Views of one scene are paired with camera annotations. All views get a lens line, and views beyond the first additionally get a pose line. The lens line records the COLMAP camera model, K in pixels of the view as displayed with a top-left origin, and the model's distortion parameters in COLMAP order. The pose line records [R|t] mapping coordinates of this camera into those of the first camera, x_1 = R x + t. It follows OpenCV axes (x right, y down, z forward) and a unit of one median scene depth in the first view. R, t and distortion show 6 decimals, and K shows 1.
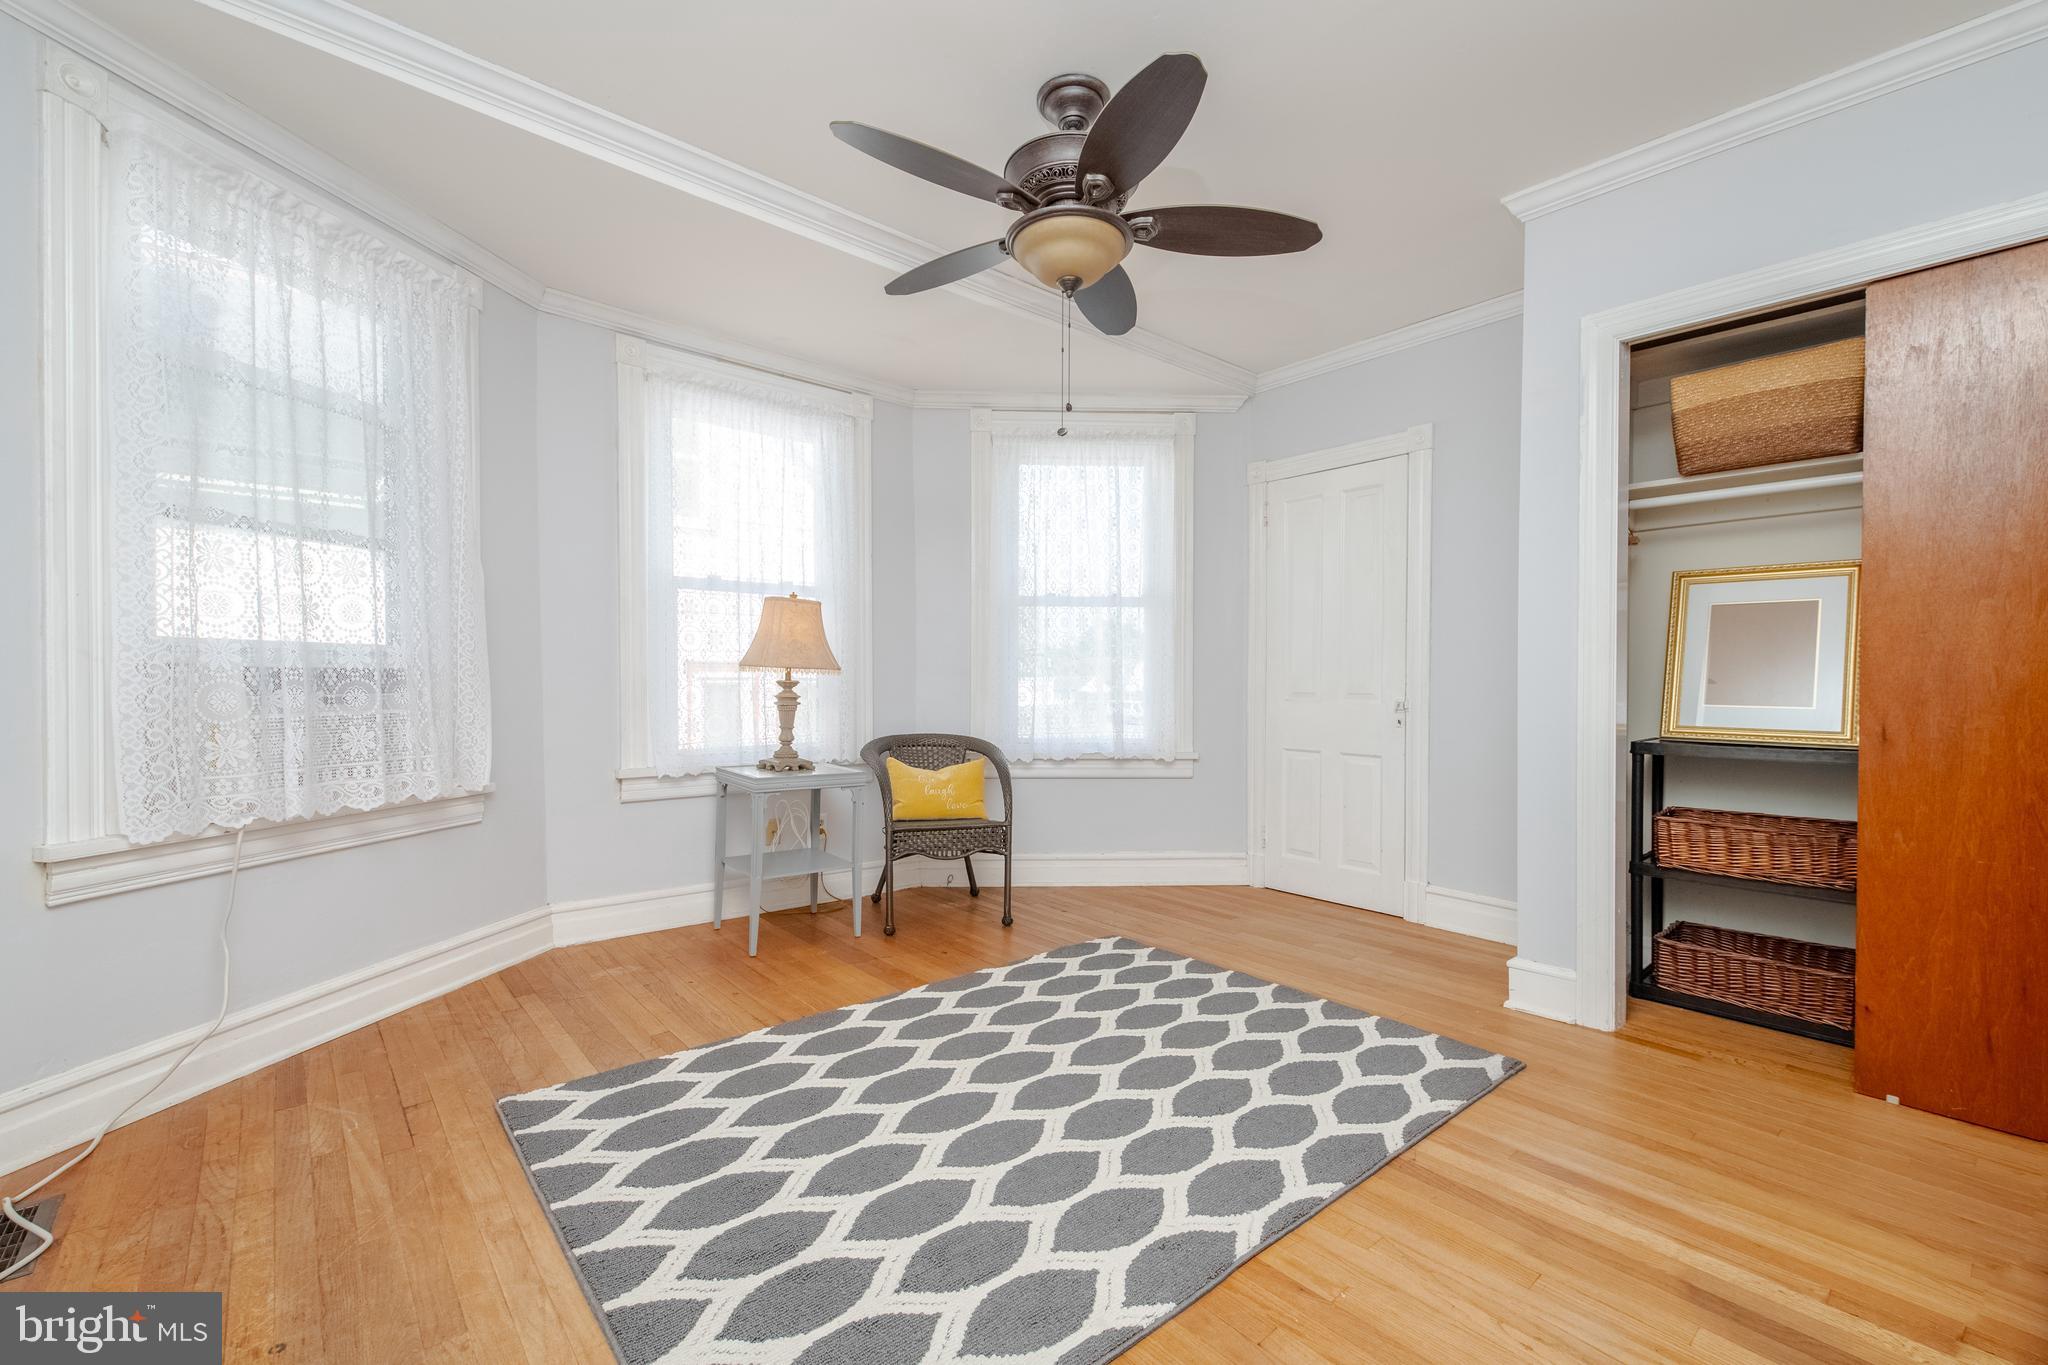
lens RADIAL K [[841.2, 0, 1056.2], [0, 841.2, 694.2], [0, 0, 1]] dist [-0.000566, 0.000067]
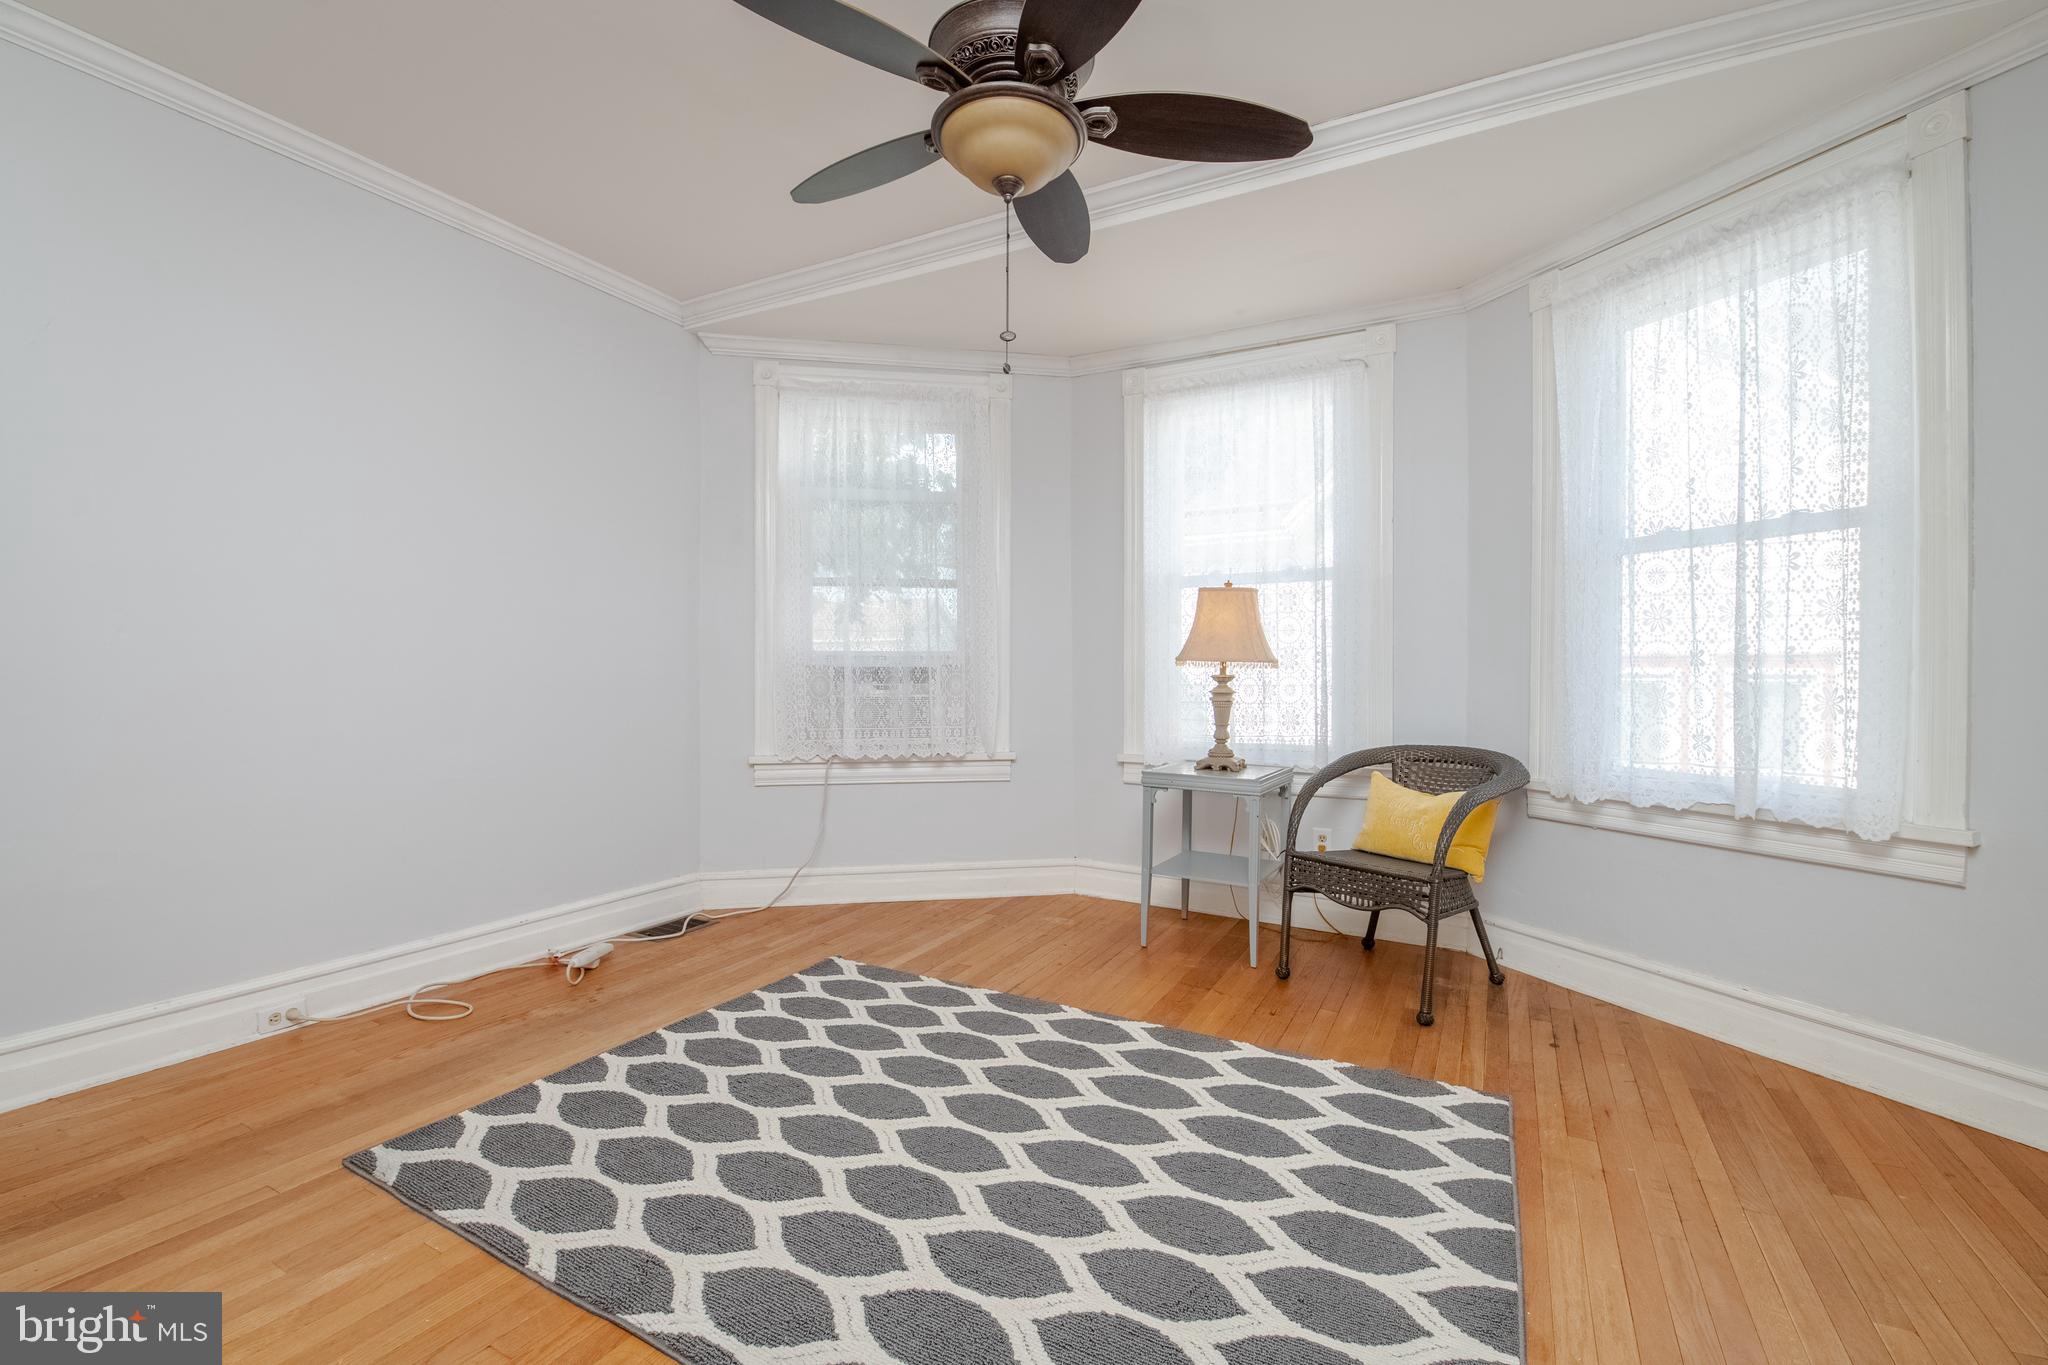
lens RADIAL K [[880.3, 0, 1051.6], [0, 880.3, 689.2], [0, 0, 1]] dist [0.000854, -0.015458]
pose [[0.352403, 0.009590, -0.935799, 0.607228], [-0.017614, 0.999838, 0.003614, -0.000449], [0.935682, 0.015210, 0.352515, 0.536141]]
